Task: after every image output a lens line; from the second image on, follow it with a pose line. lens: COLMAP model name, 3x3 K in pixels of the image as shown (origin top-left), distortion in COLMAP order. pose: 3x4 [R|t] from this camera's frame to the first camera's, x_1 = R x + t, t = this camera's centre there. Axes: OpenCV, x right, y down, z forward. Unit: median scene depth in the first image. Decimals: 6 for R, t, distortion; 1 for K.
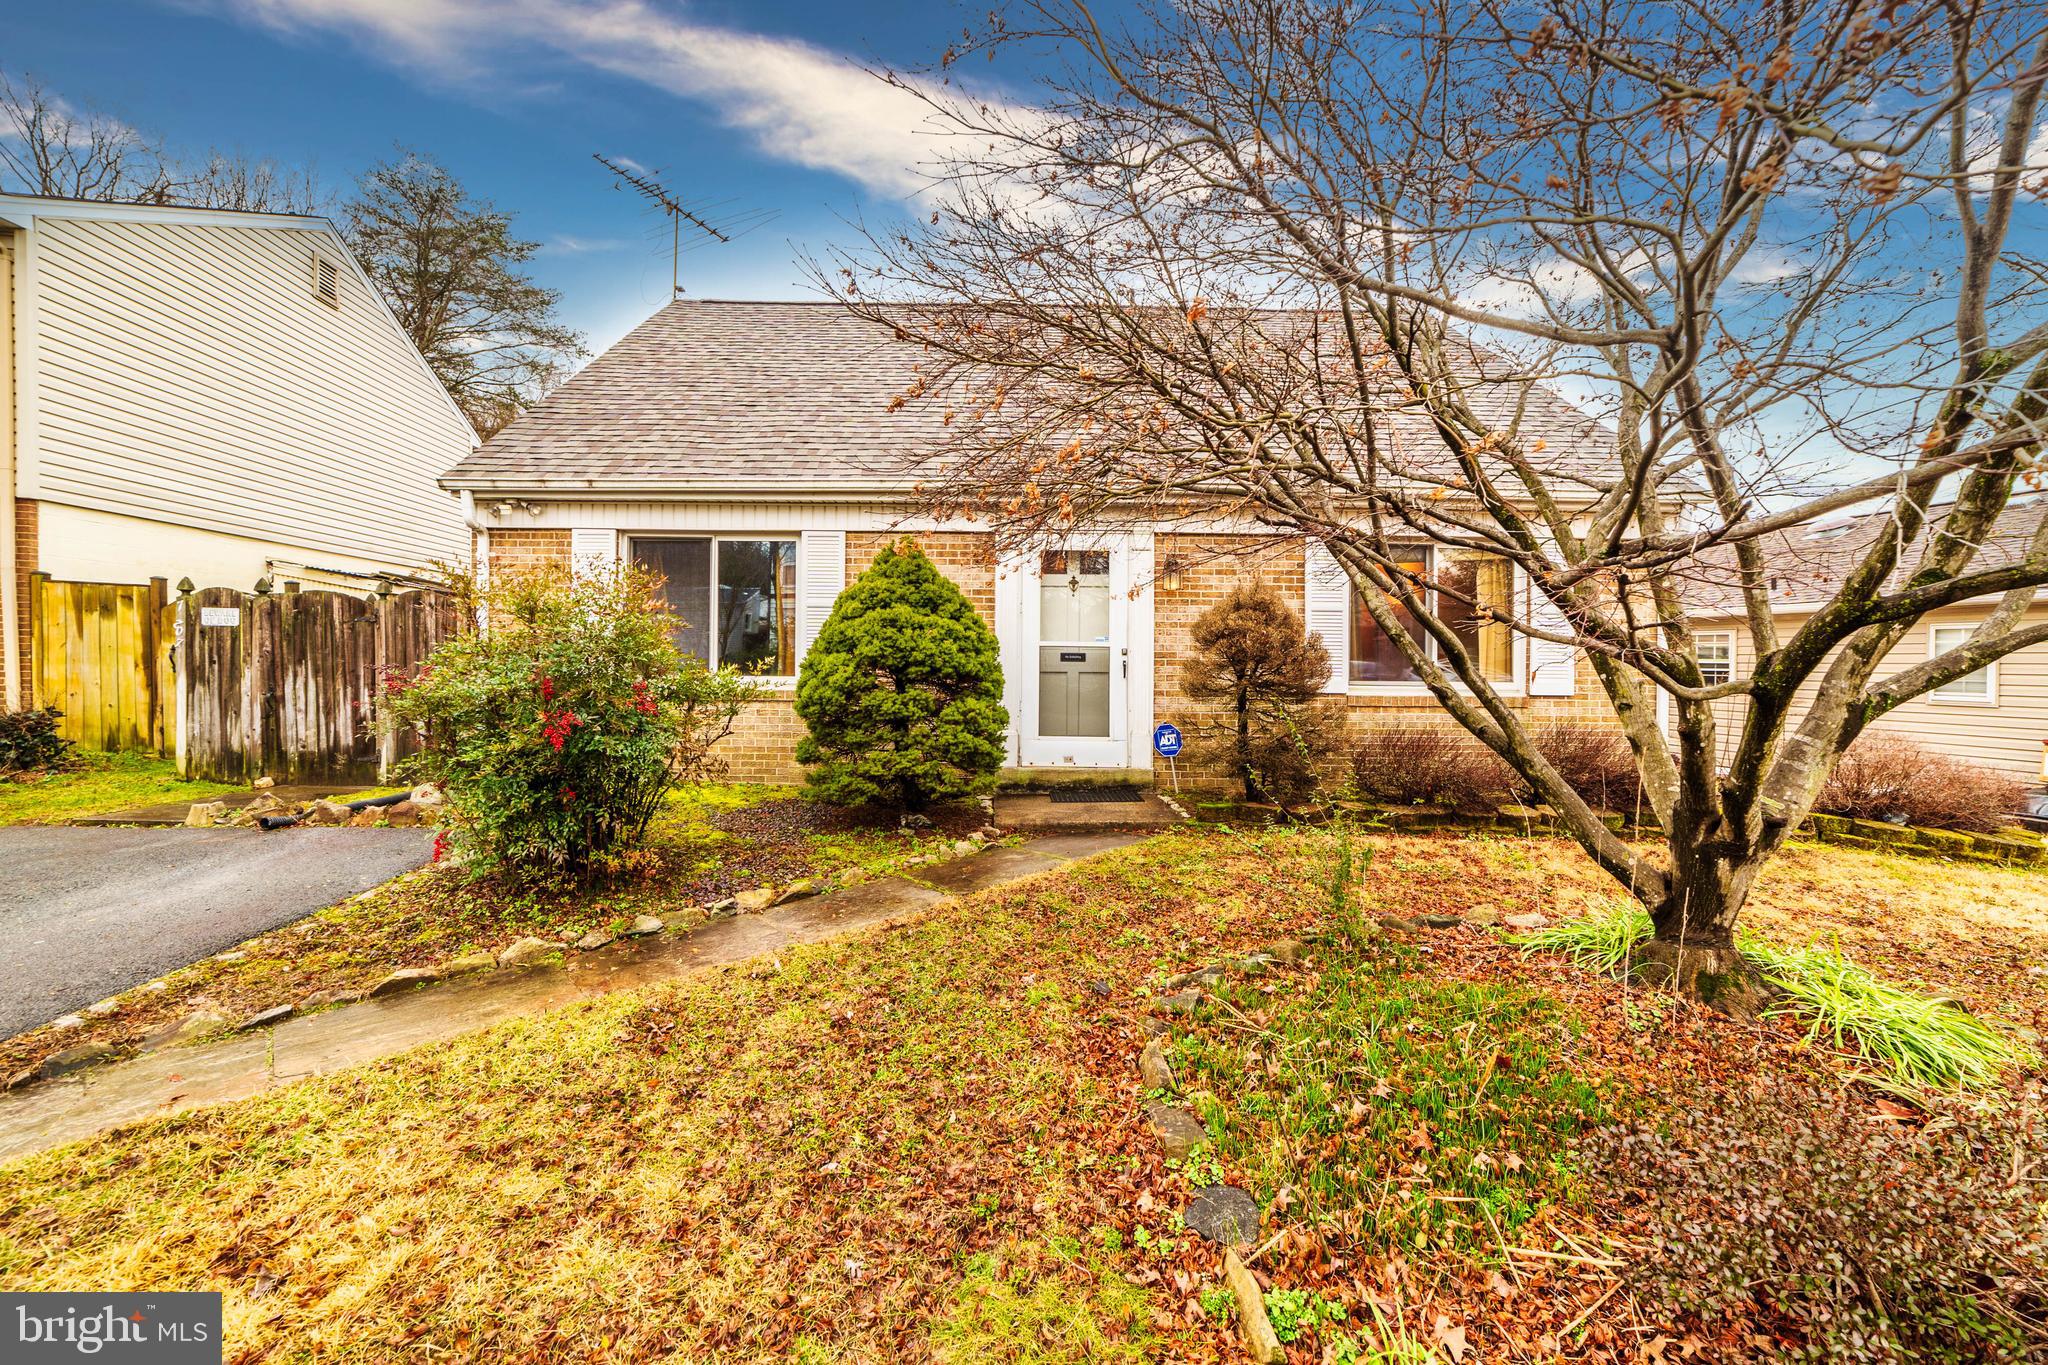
lens RADIAL K [[778.1, 0, 1096.1], [0, 778.1, 677.4], [0, 0, 1]] dist [-0.003023, -0.000135]
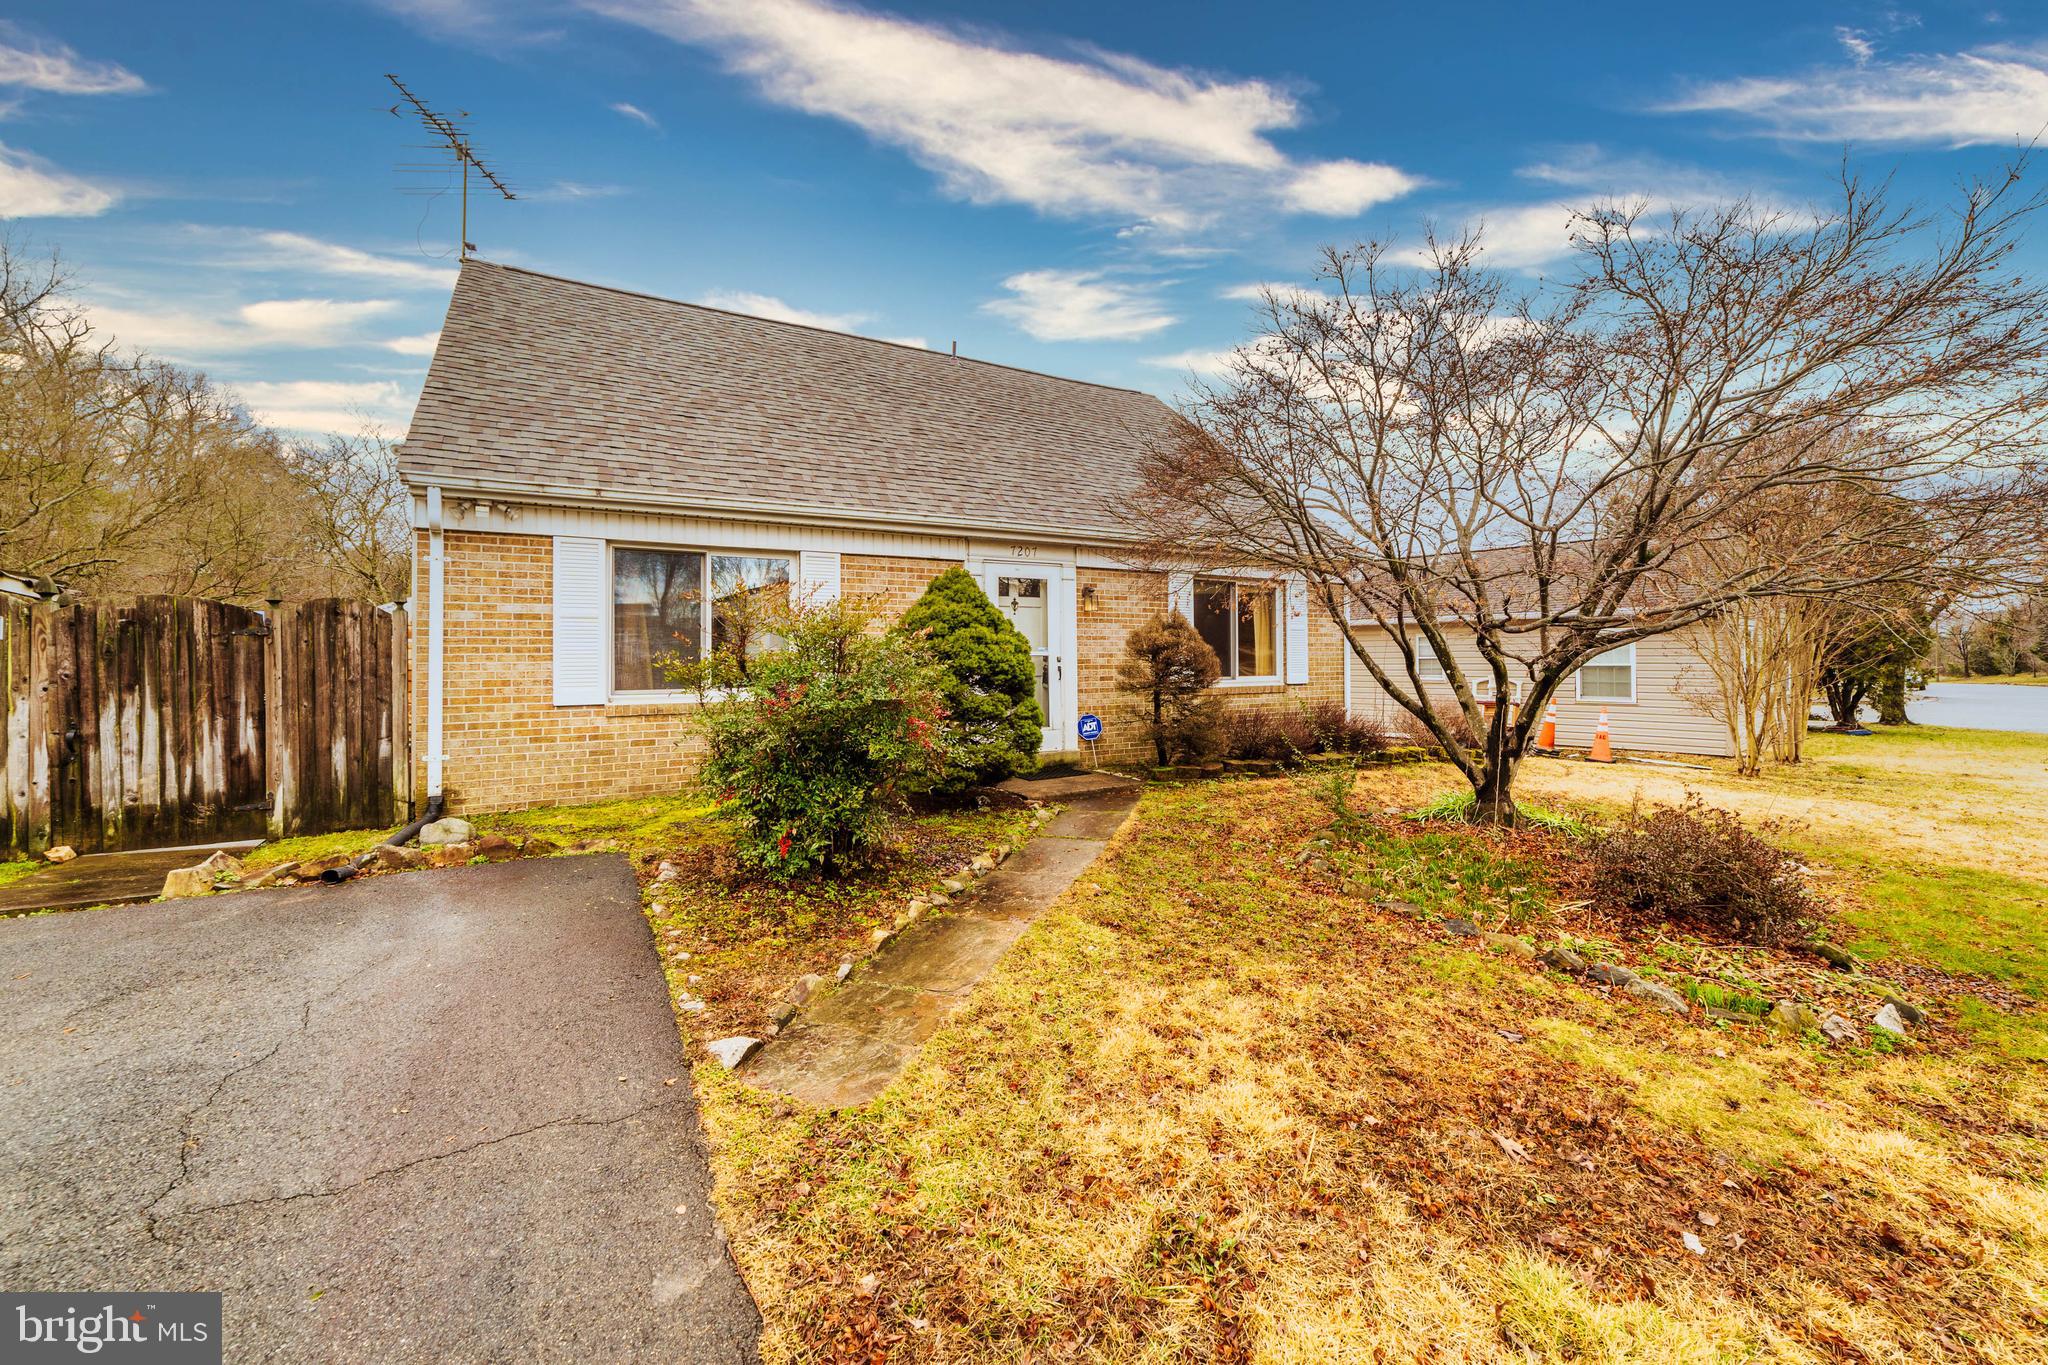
lens RADIAL K [[806.5, 0, 1021.9], [0, 806.5, 669.5], [0, 0, 1]] dist [-0.003062, 0.000027]
pose [[0.870290, -0.020511, 0.492112, -0.657869], [0.024967, 0.999685, -0.002488, -0.014551], [-0.491906, 0.014452, 0.870528, -0.115268]]
